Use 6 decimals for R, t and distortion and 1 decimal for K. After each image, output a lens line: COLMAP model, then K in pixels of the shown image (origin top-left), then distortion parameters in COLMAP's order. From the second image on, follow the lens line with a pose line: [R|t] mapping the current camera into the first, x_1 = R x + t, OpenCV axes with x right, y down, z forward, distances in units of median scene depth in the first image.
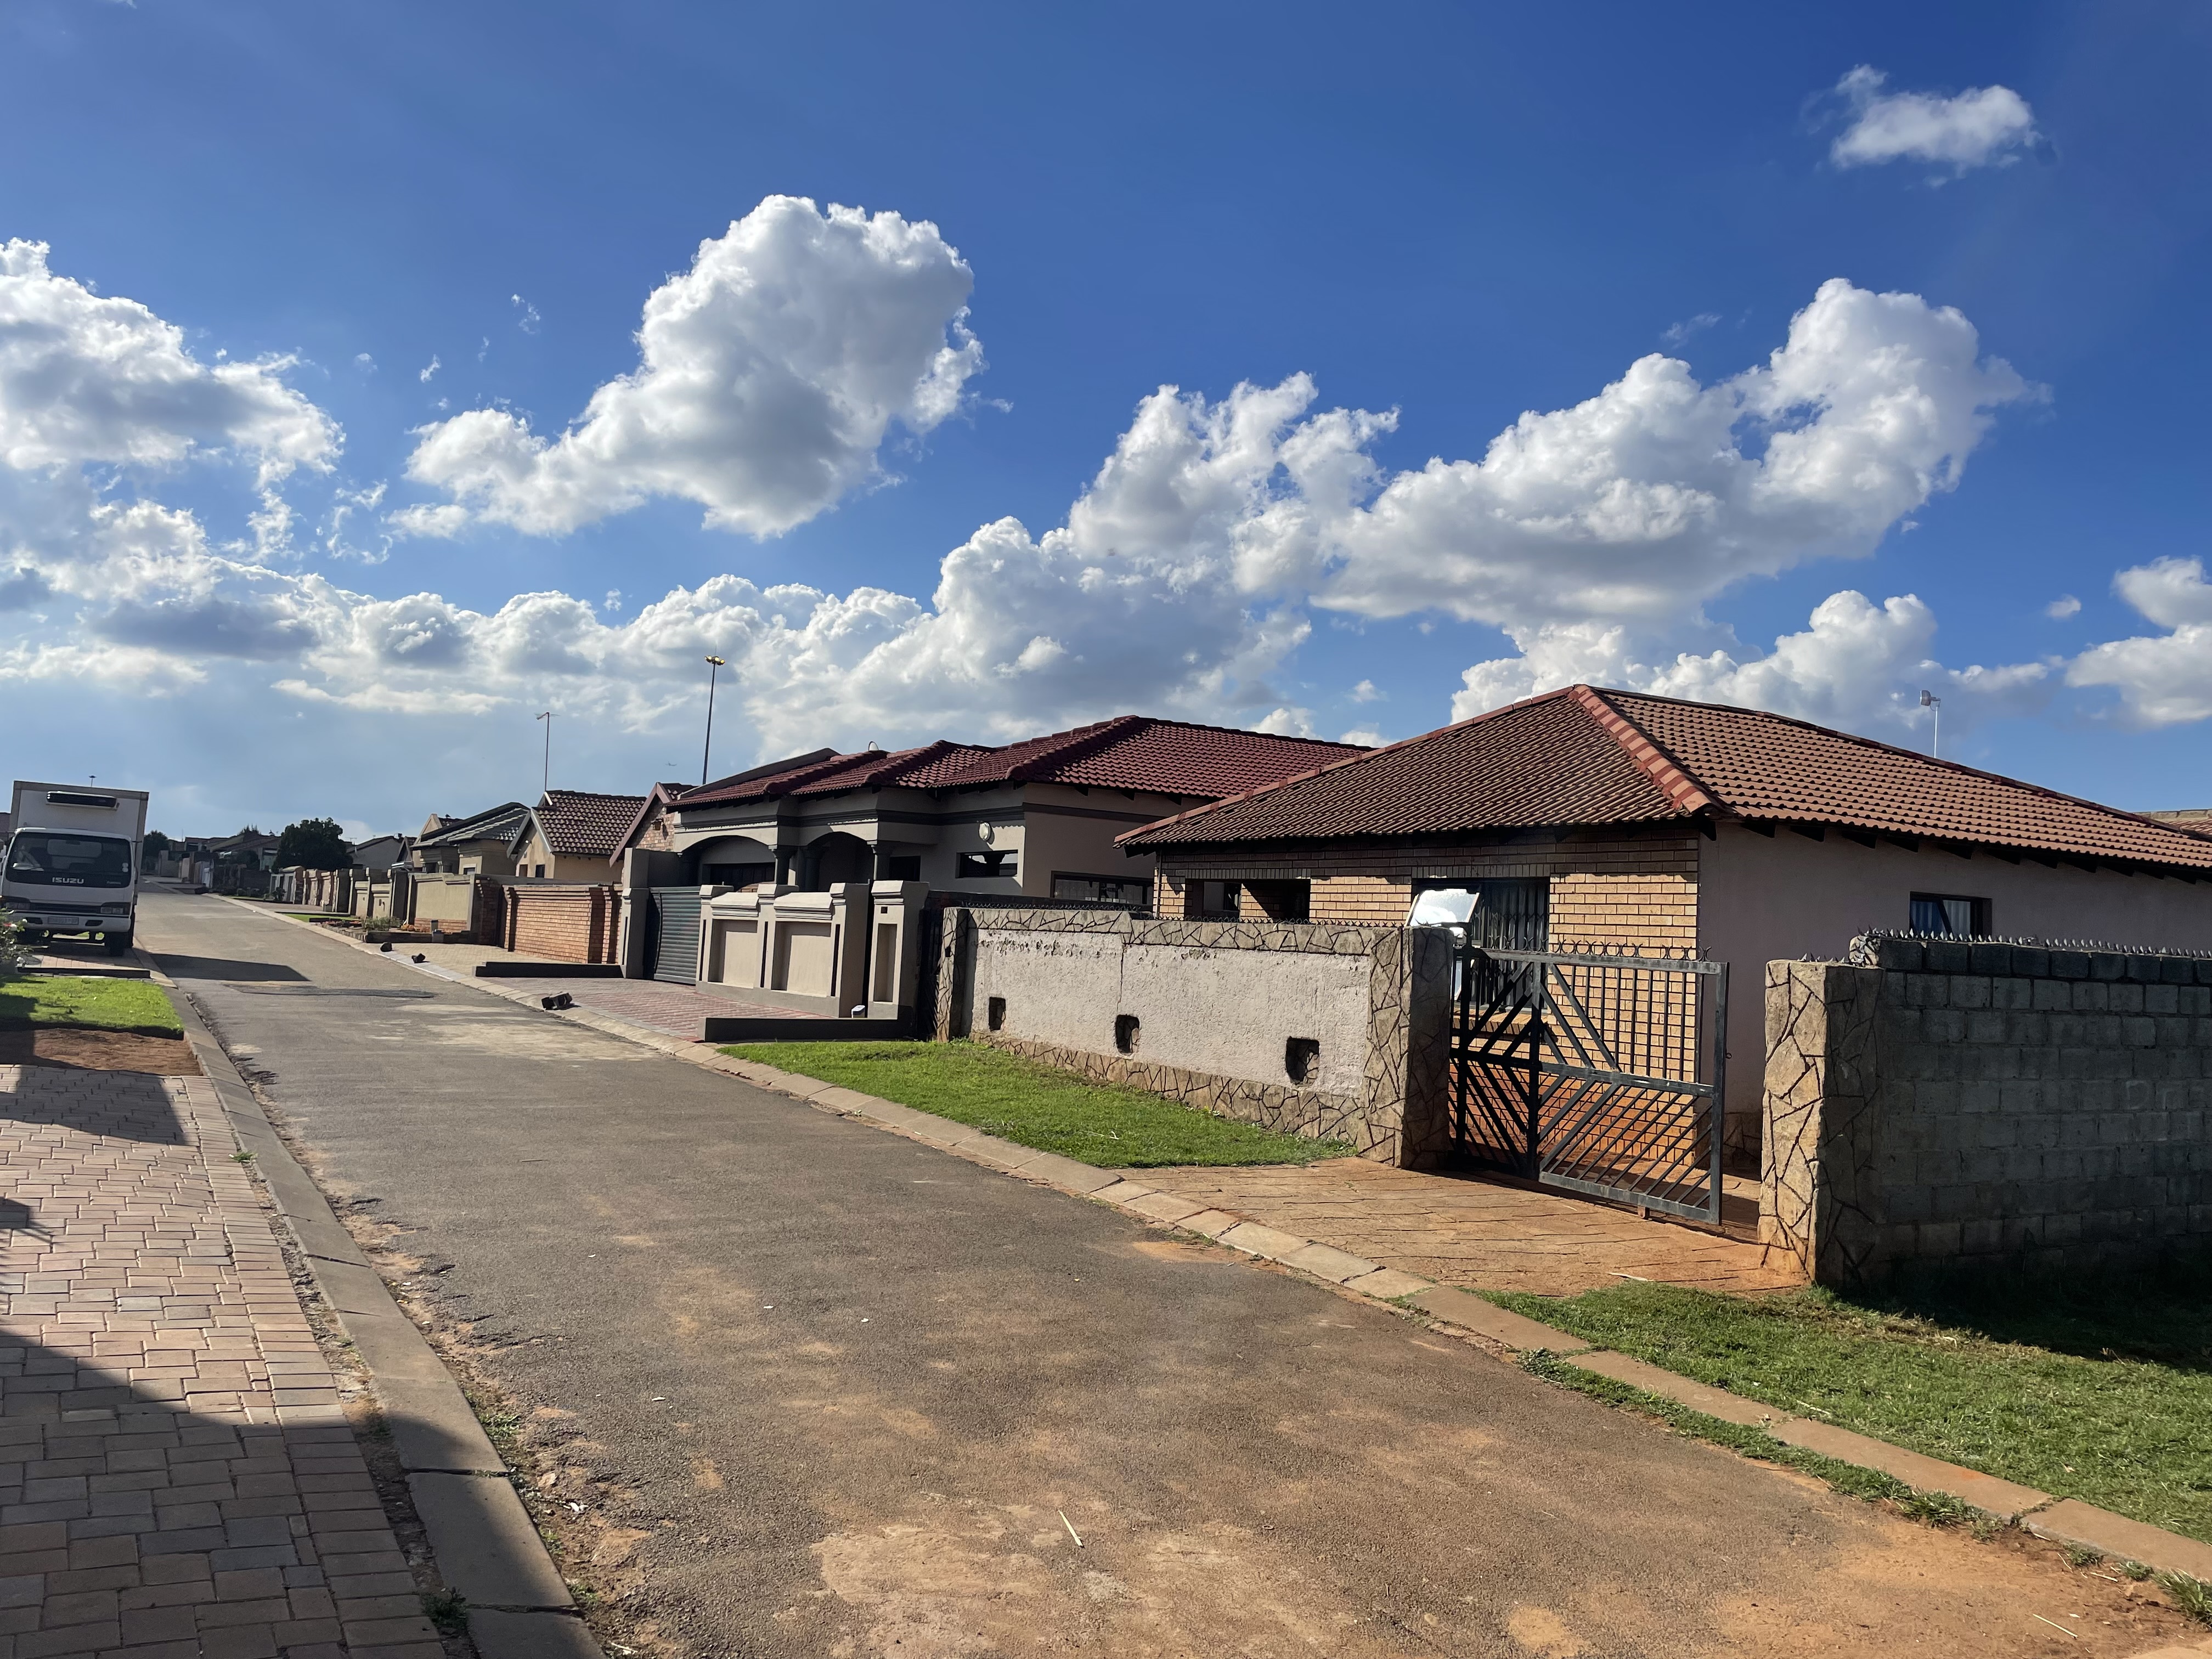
lens RADIAL K [[1665.3, 0, 1097.2], [0, 1665.3, 808.7], [0, 0, 1]] dist [0.096407, -0.125108]
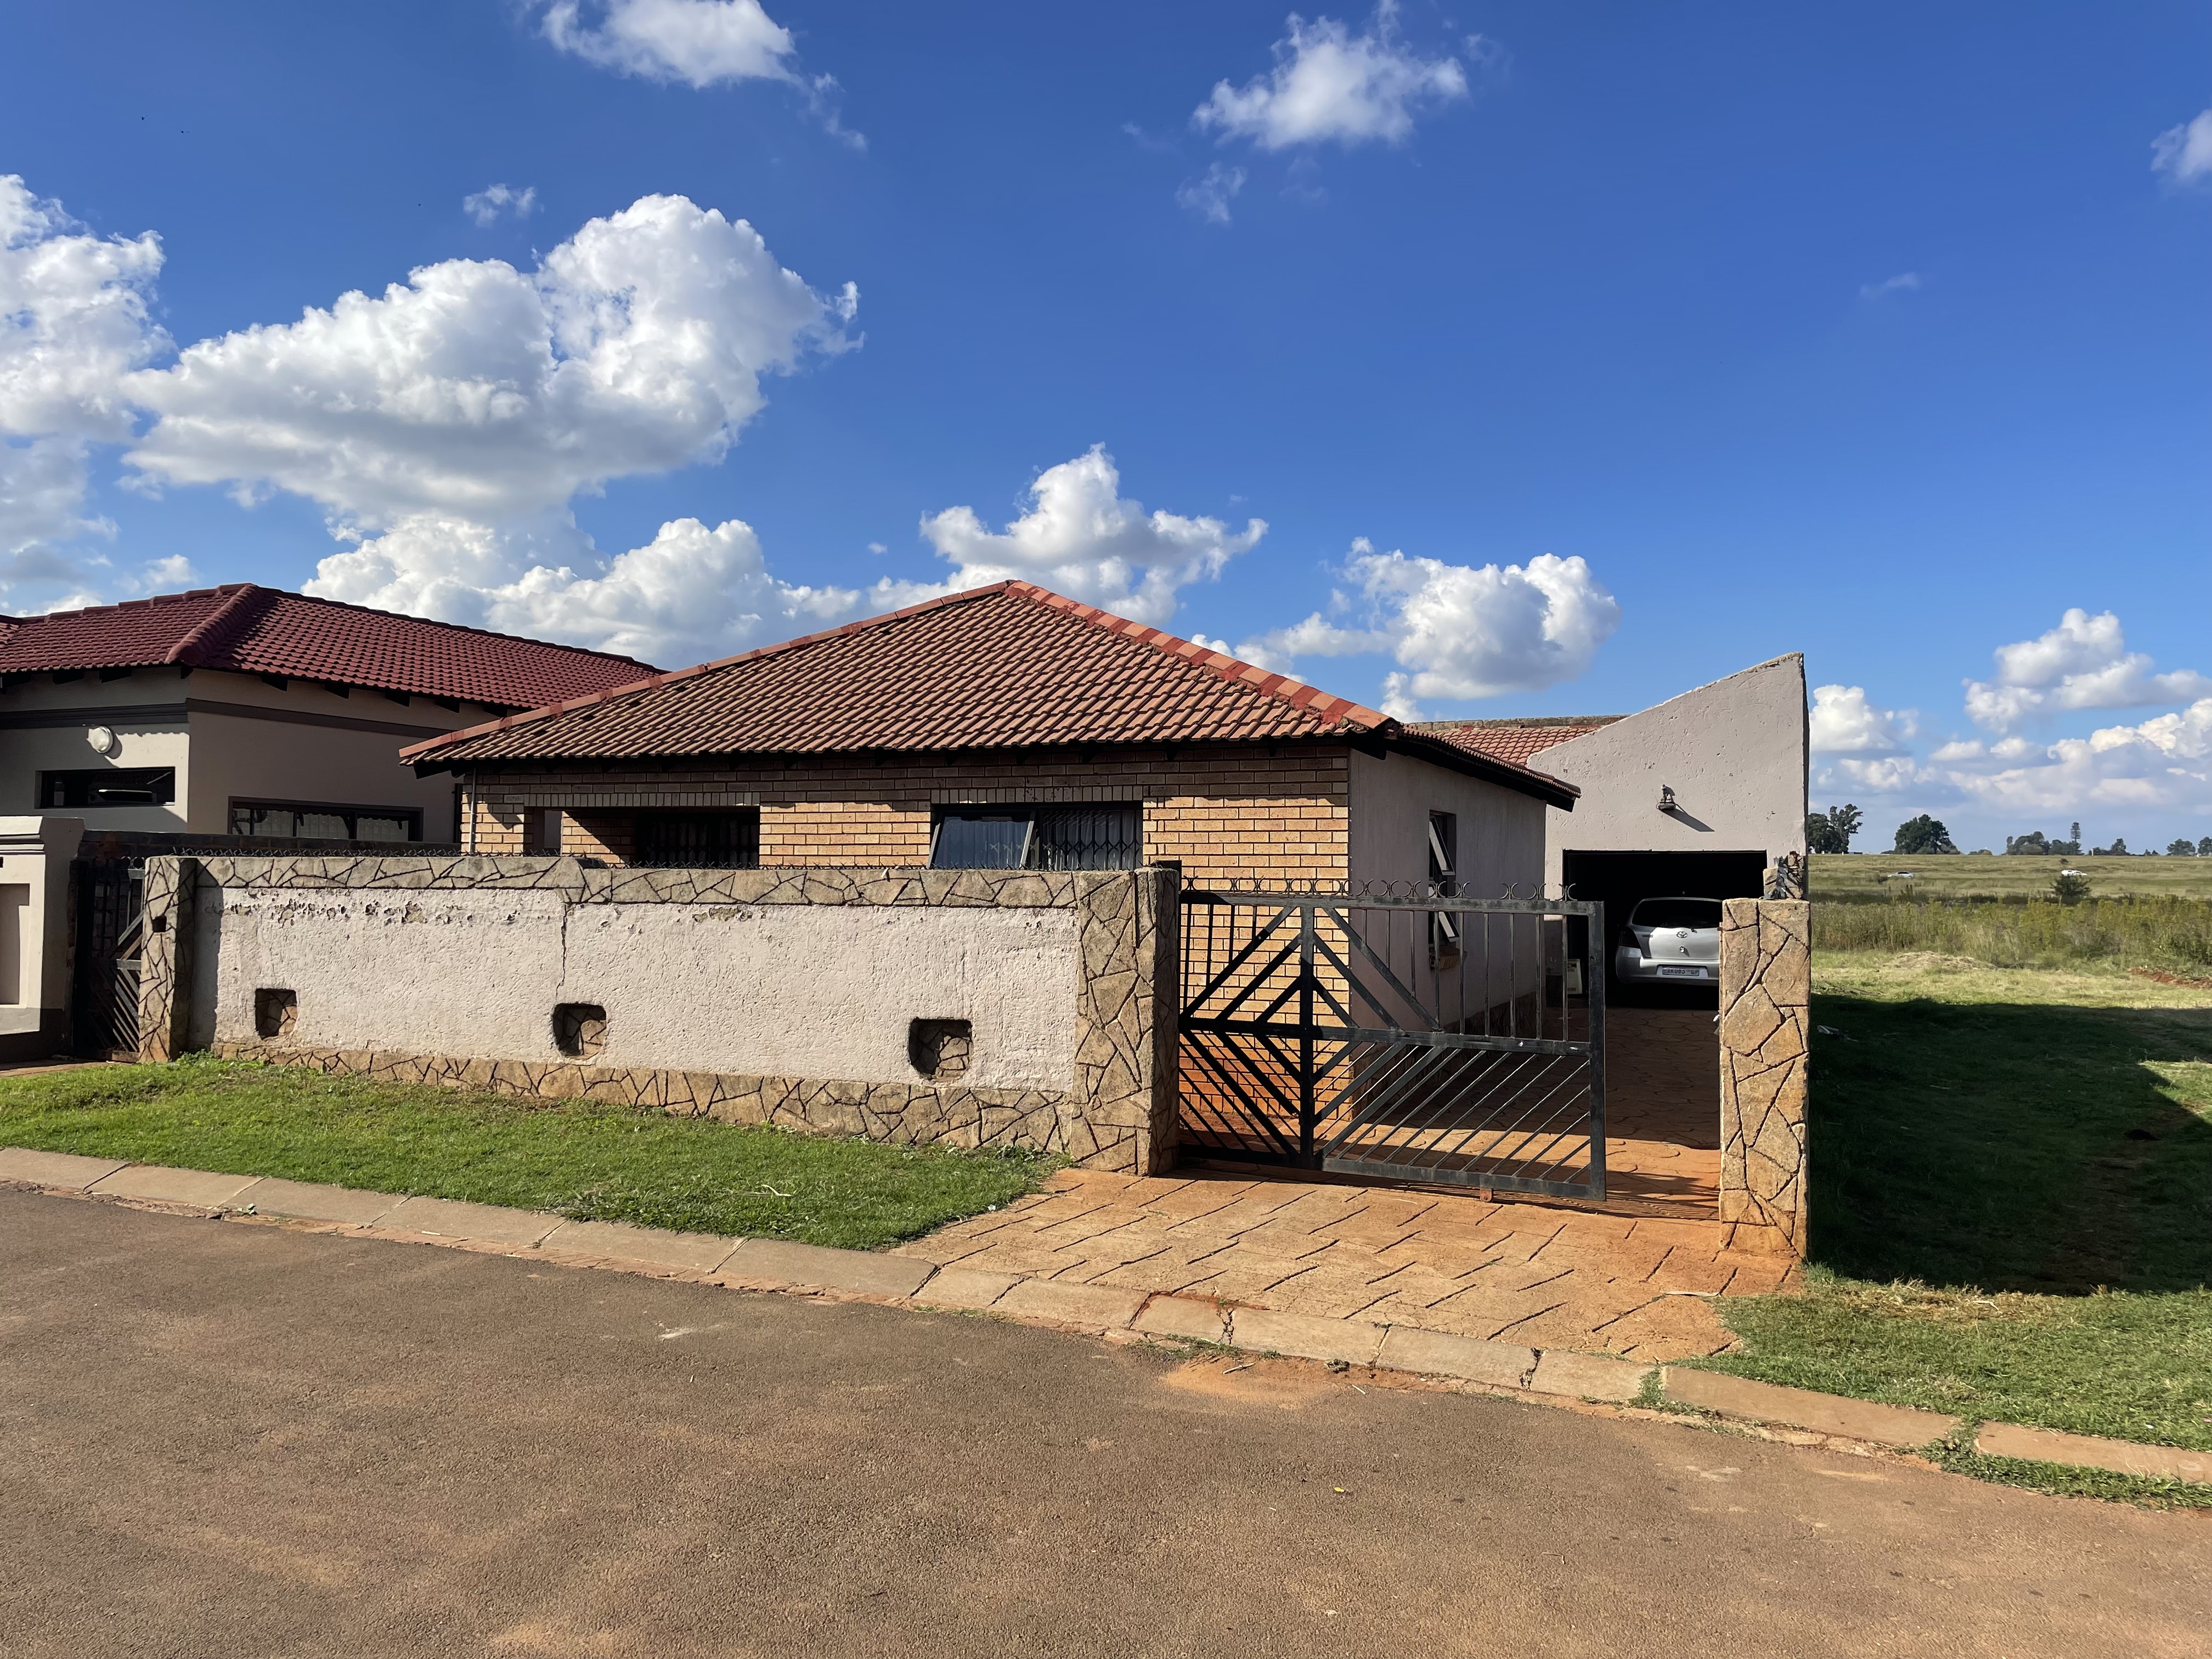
lens RADIAL K [[1684.0, 0, 1105.1], [0, 1684.0, 795.5], [0, 0, 1]] dist [0.098564, -0.126174]
pose [[0.803077, -0.013648, 0.595719, -0.259244], [-0.014087, 0.999023, 0.041879, 0.002127], [-0.595709, -0.042024, 0.802101, 0.322002]]
